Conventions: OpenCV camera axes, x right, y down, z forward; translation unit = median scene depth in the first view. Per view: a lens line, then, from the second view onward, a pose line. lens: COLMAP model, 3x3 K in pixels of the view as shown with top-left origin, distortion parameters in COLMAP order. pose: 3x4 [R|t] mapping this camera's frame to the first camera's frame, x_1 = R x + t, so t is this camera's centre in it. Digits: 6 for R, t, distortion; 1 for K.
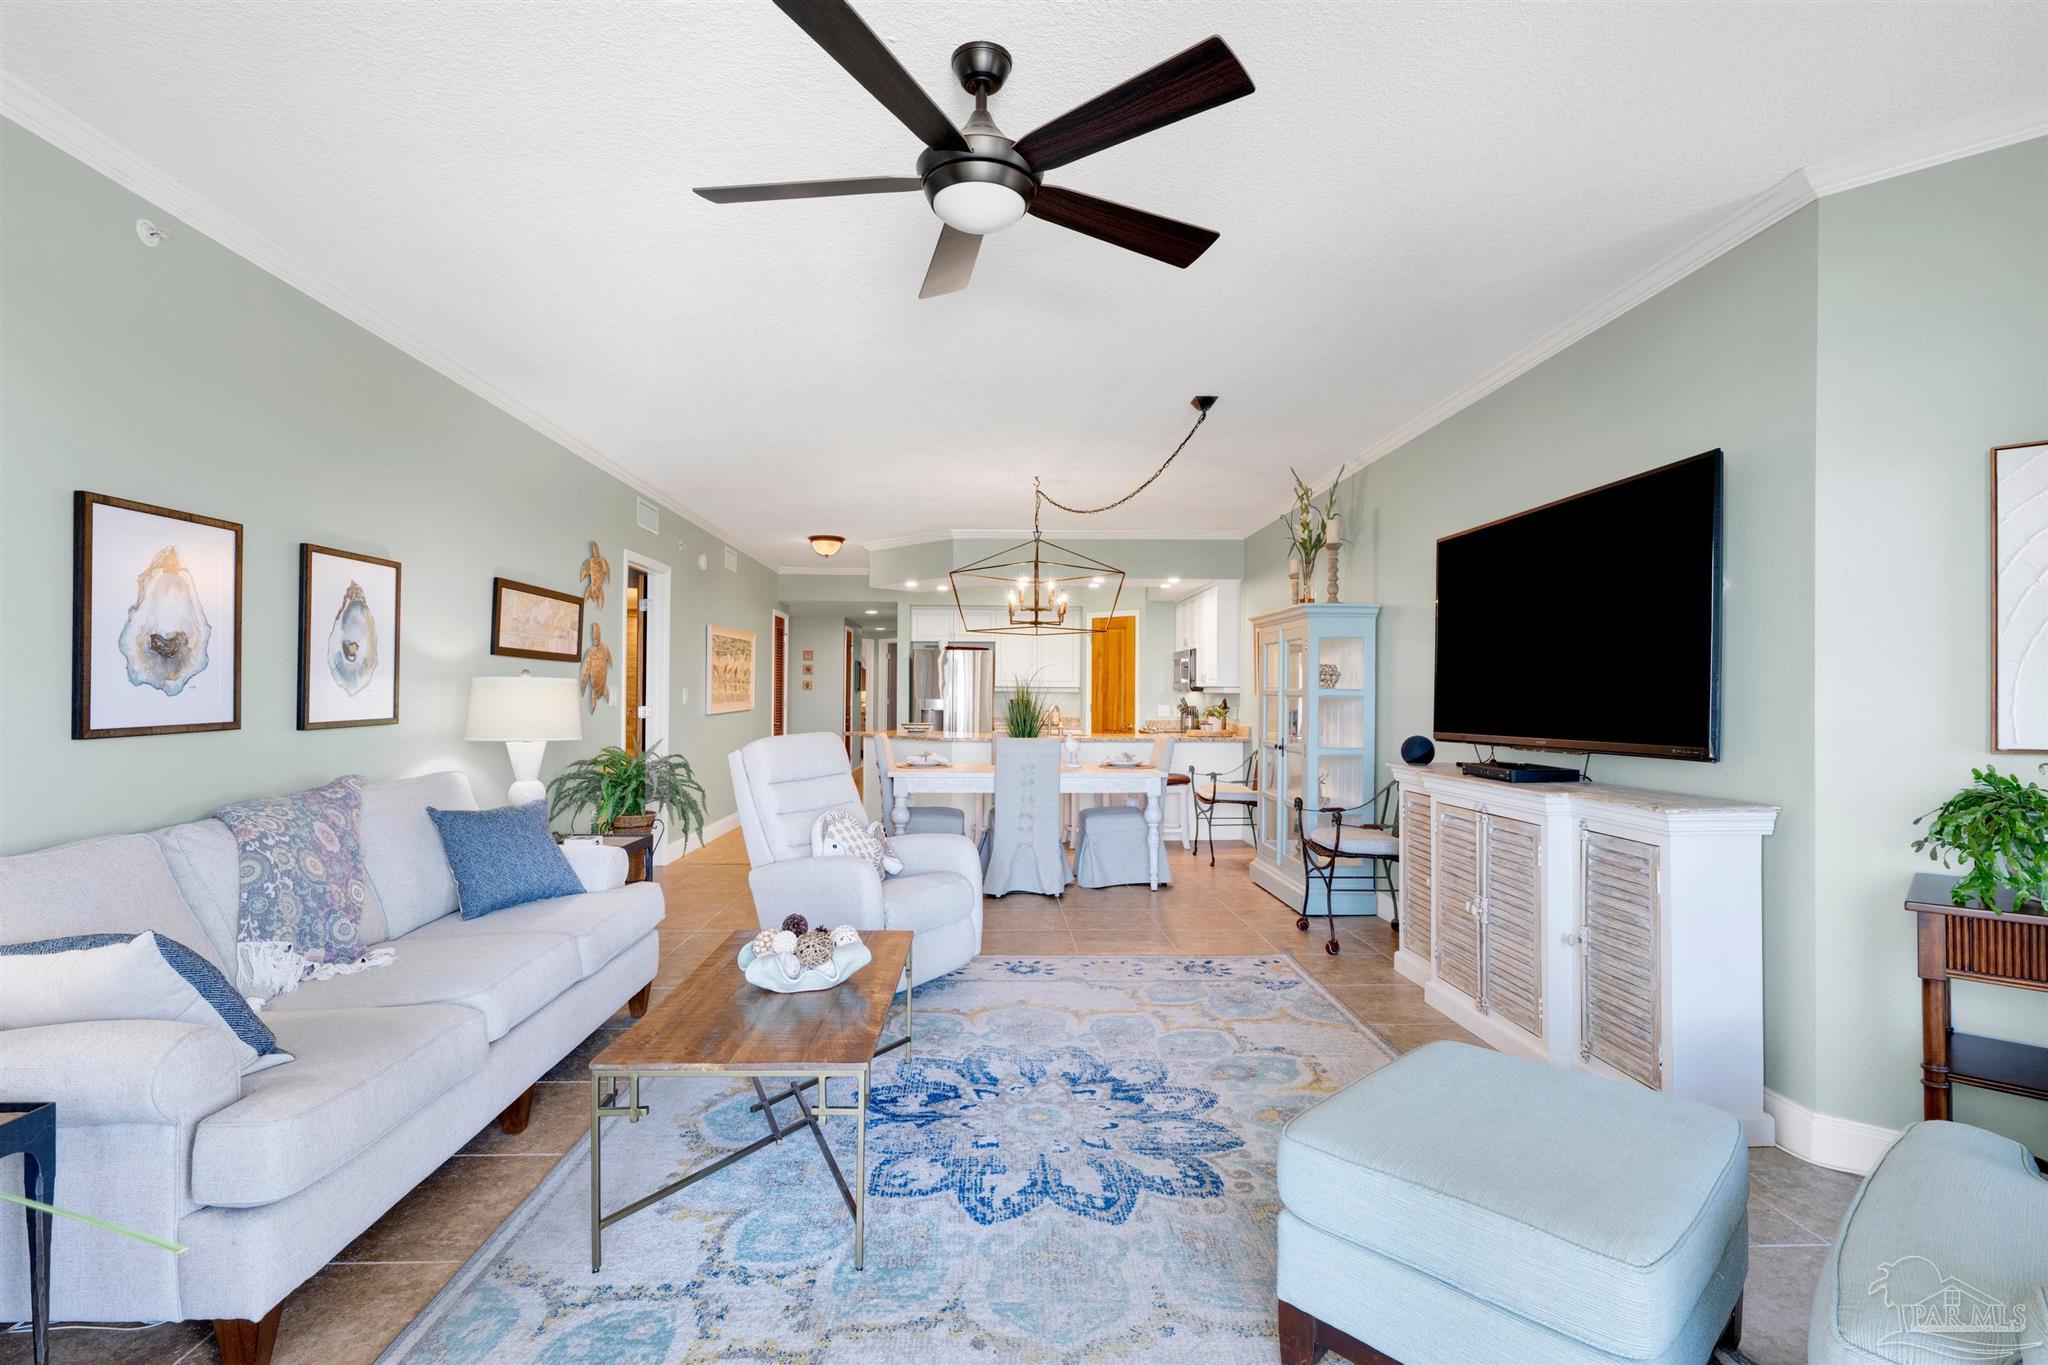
lens RADIAL K [[936.3, 0, 1025.6], [0, 936.3, 689.9], [0, 0, 1]] dist [-0.000802, 0.000043]
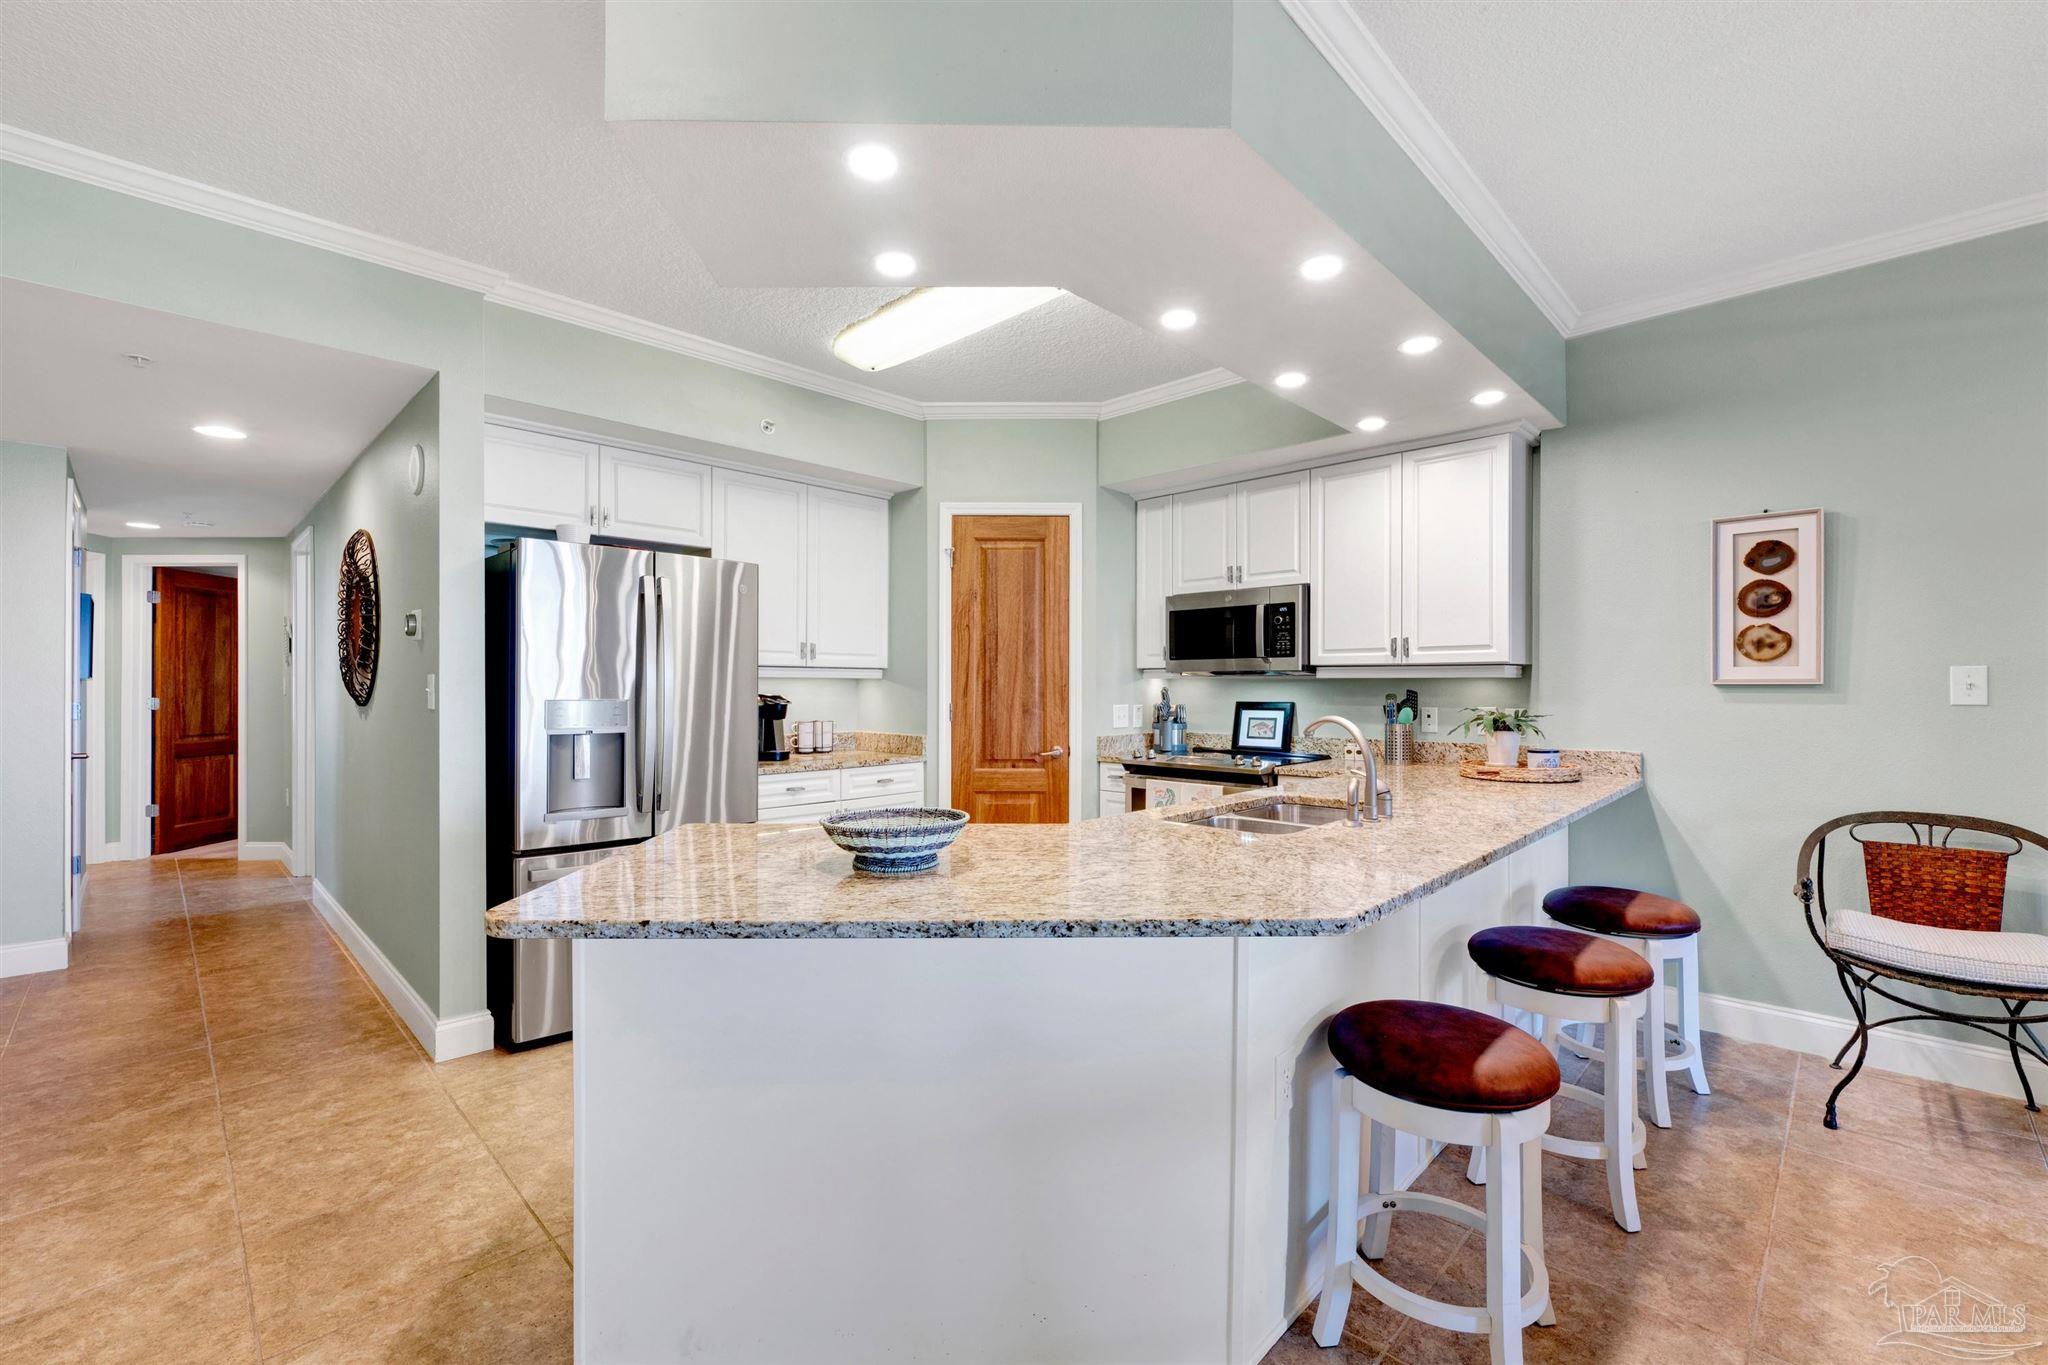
lens RADIAL K [[853.0, 0, 1023.7], [0, 853.0, 682.2], [0, 0, 1]] dist [0.000536, 0.000126]
pose [[0.727457, -0.003297, 0.686146, -0.197681], [0.001220, 0.999993, 0.003512, 0.003277], [-0.686153, -0.001718, 0.727456, 0.713923]]
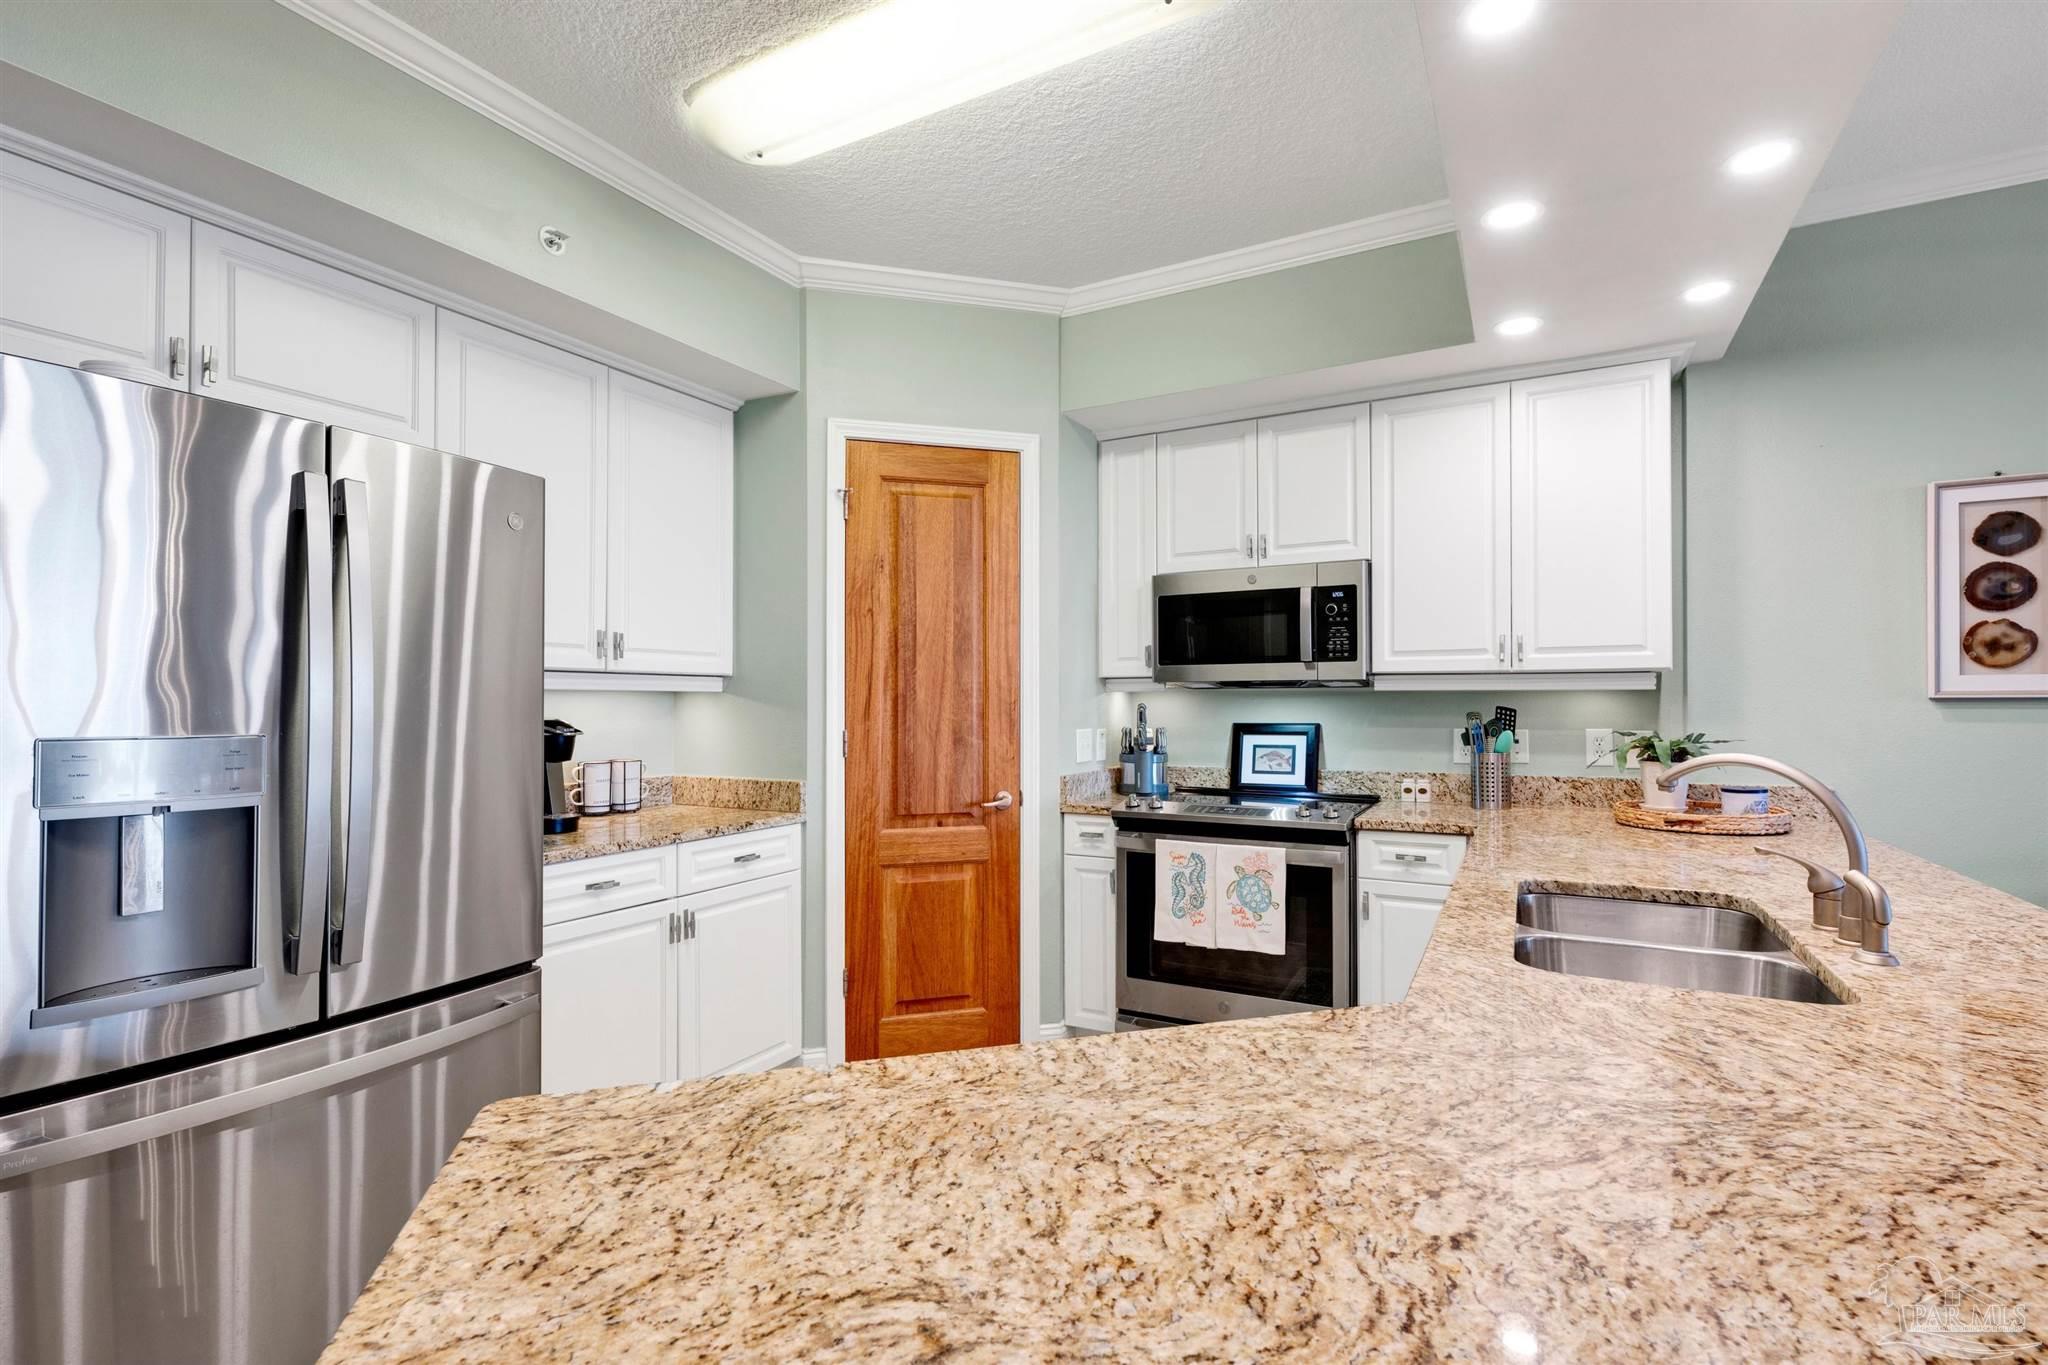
lens RADIAL K [[936.3, 0, 1025.6], [0, 936.3, 689.9], [0, 0, 1]] dist [-0.000802, 0.000043]
pose [[0.519883, 0.003158, 0.854231, -0.157847], [0.002034, 0.999986, -0.004935, 0.004001], [-0.854235, 0.004303, 0.519869, 0.845107]]
